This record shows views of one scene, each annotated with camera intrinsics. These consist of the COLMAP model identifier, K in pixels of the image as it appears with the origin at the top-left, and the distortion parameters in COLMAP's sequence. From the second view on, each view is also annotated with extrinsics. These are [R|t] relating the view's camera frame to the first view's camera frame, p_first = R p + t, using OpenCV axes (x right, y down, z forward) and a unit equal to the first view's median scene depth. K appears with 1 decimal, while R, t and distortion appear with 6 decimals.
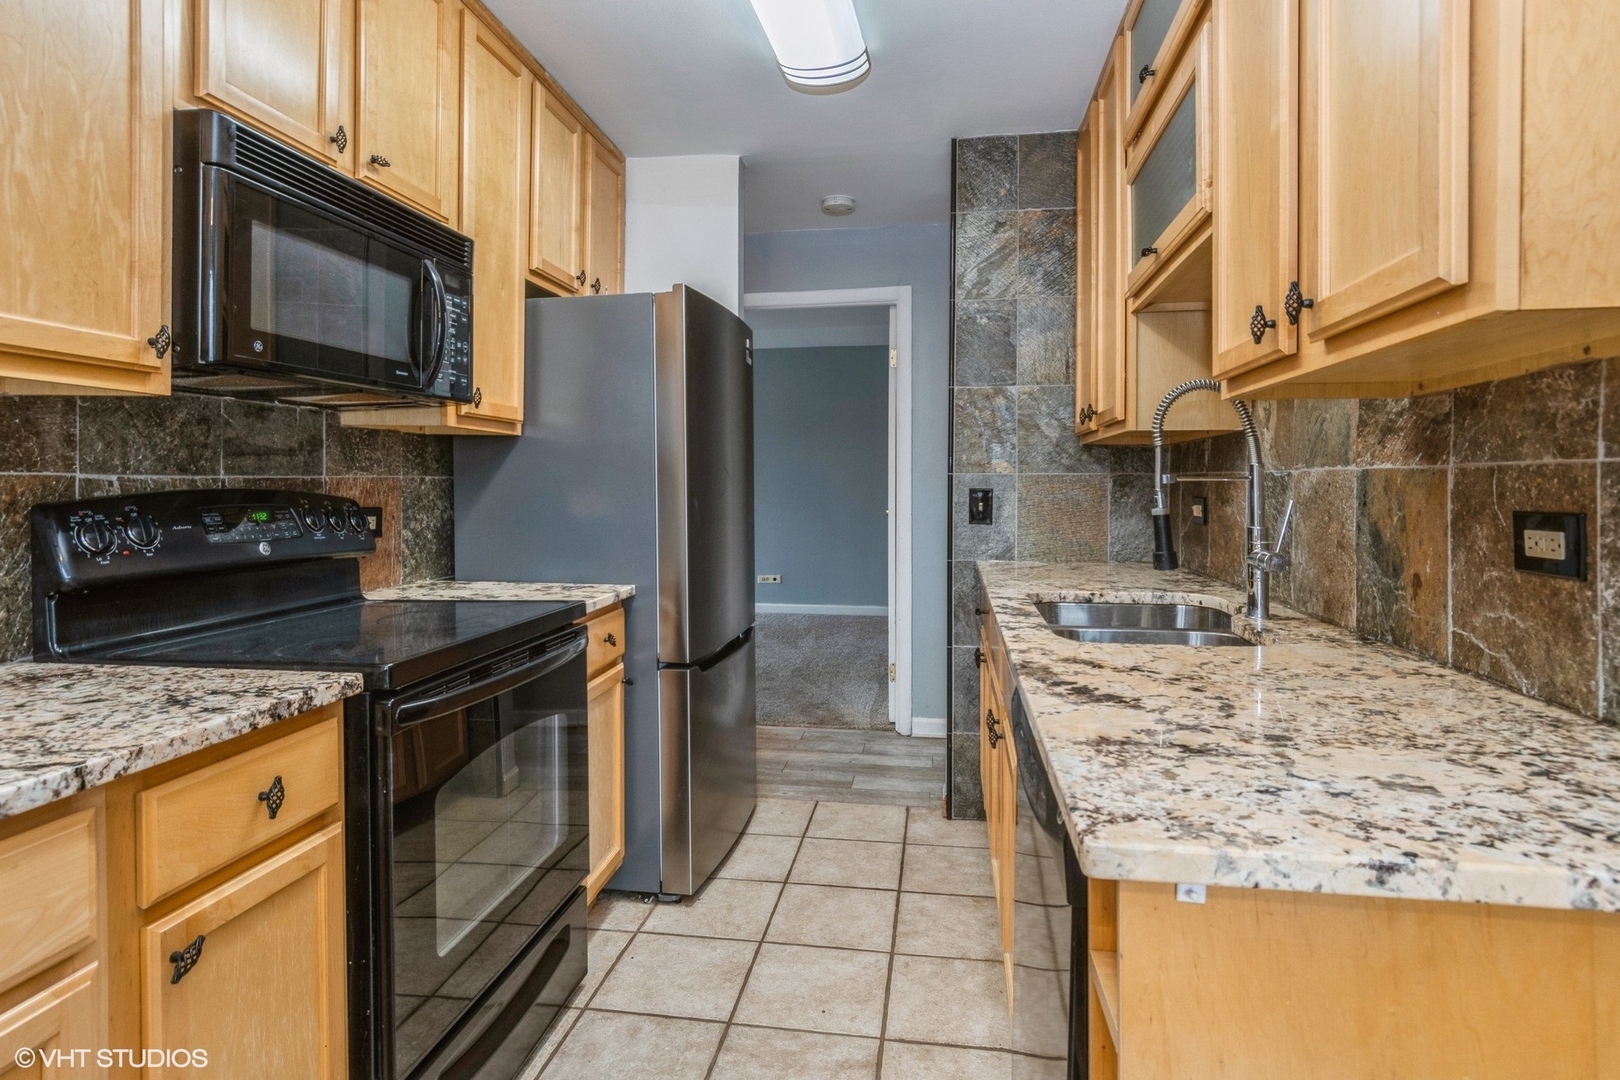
lens RADIAL K [[865.1, 0, 803.3], [0, 865.1, 517.4], [0, 0, 1]] dist [0.004261, 0.000325]
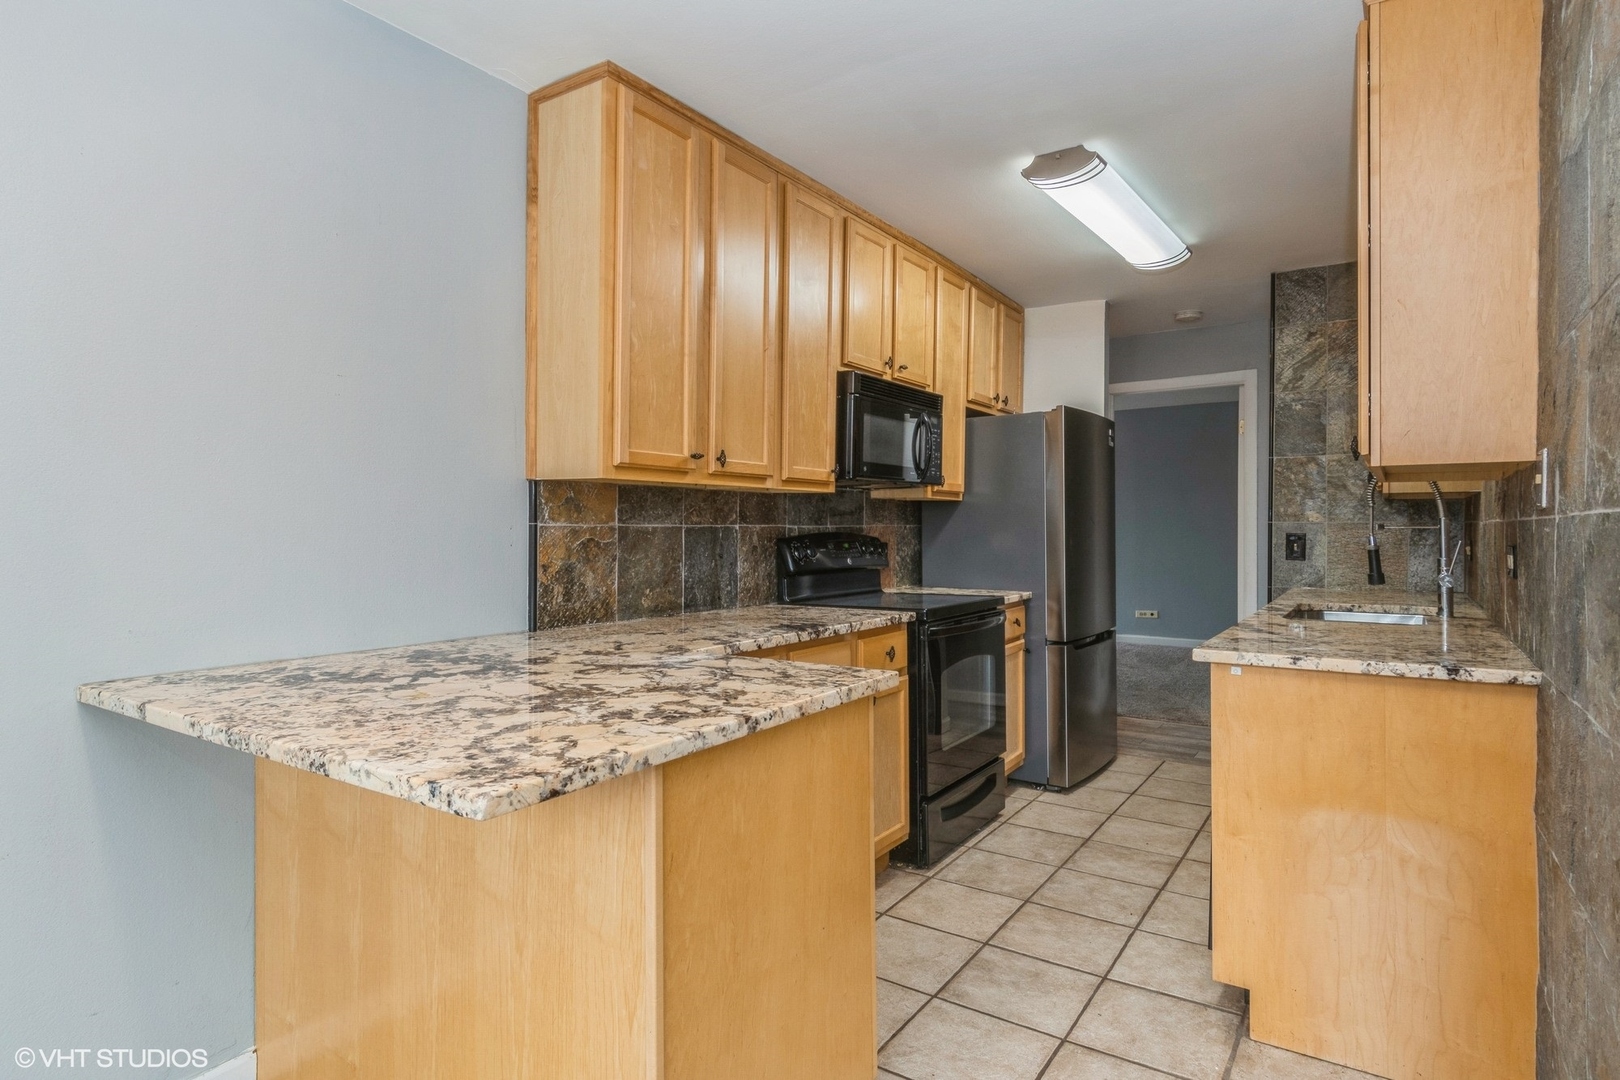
lens RADIAL K [[865.1, 0, 803.3], [0, 865.1, 517.4], [0, 0, 1]] dist [0.004261, 0.000325]
pose [[0.905721, -0.004919, -0.423847, 0.107622], [-0.016810, 0.998729, -0.047511, 0.023058], [0.423542, 0.050157, 0.904487, -0.666762]]
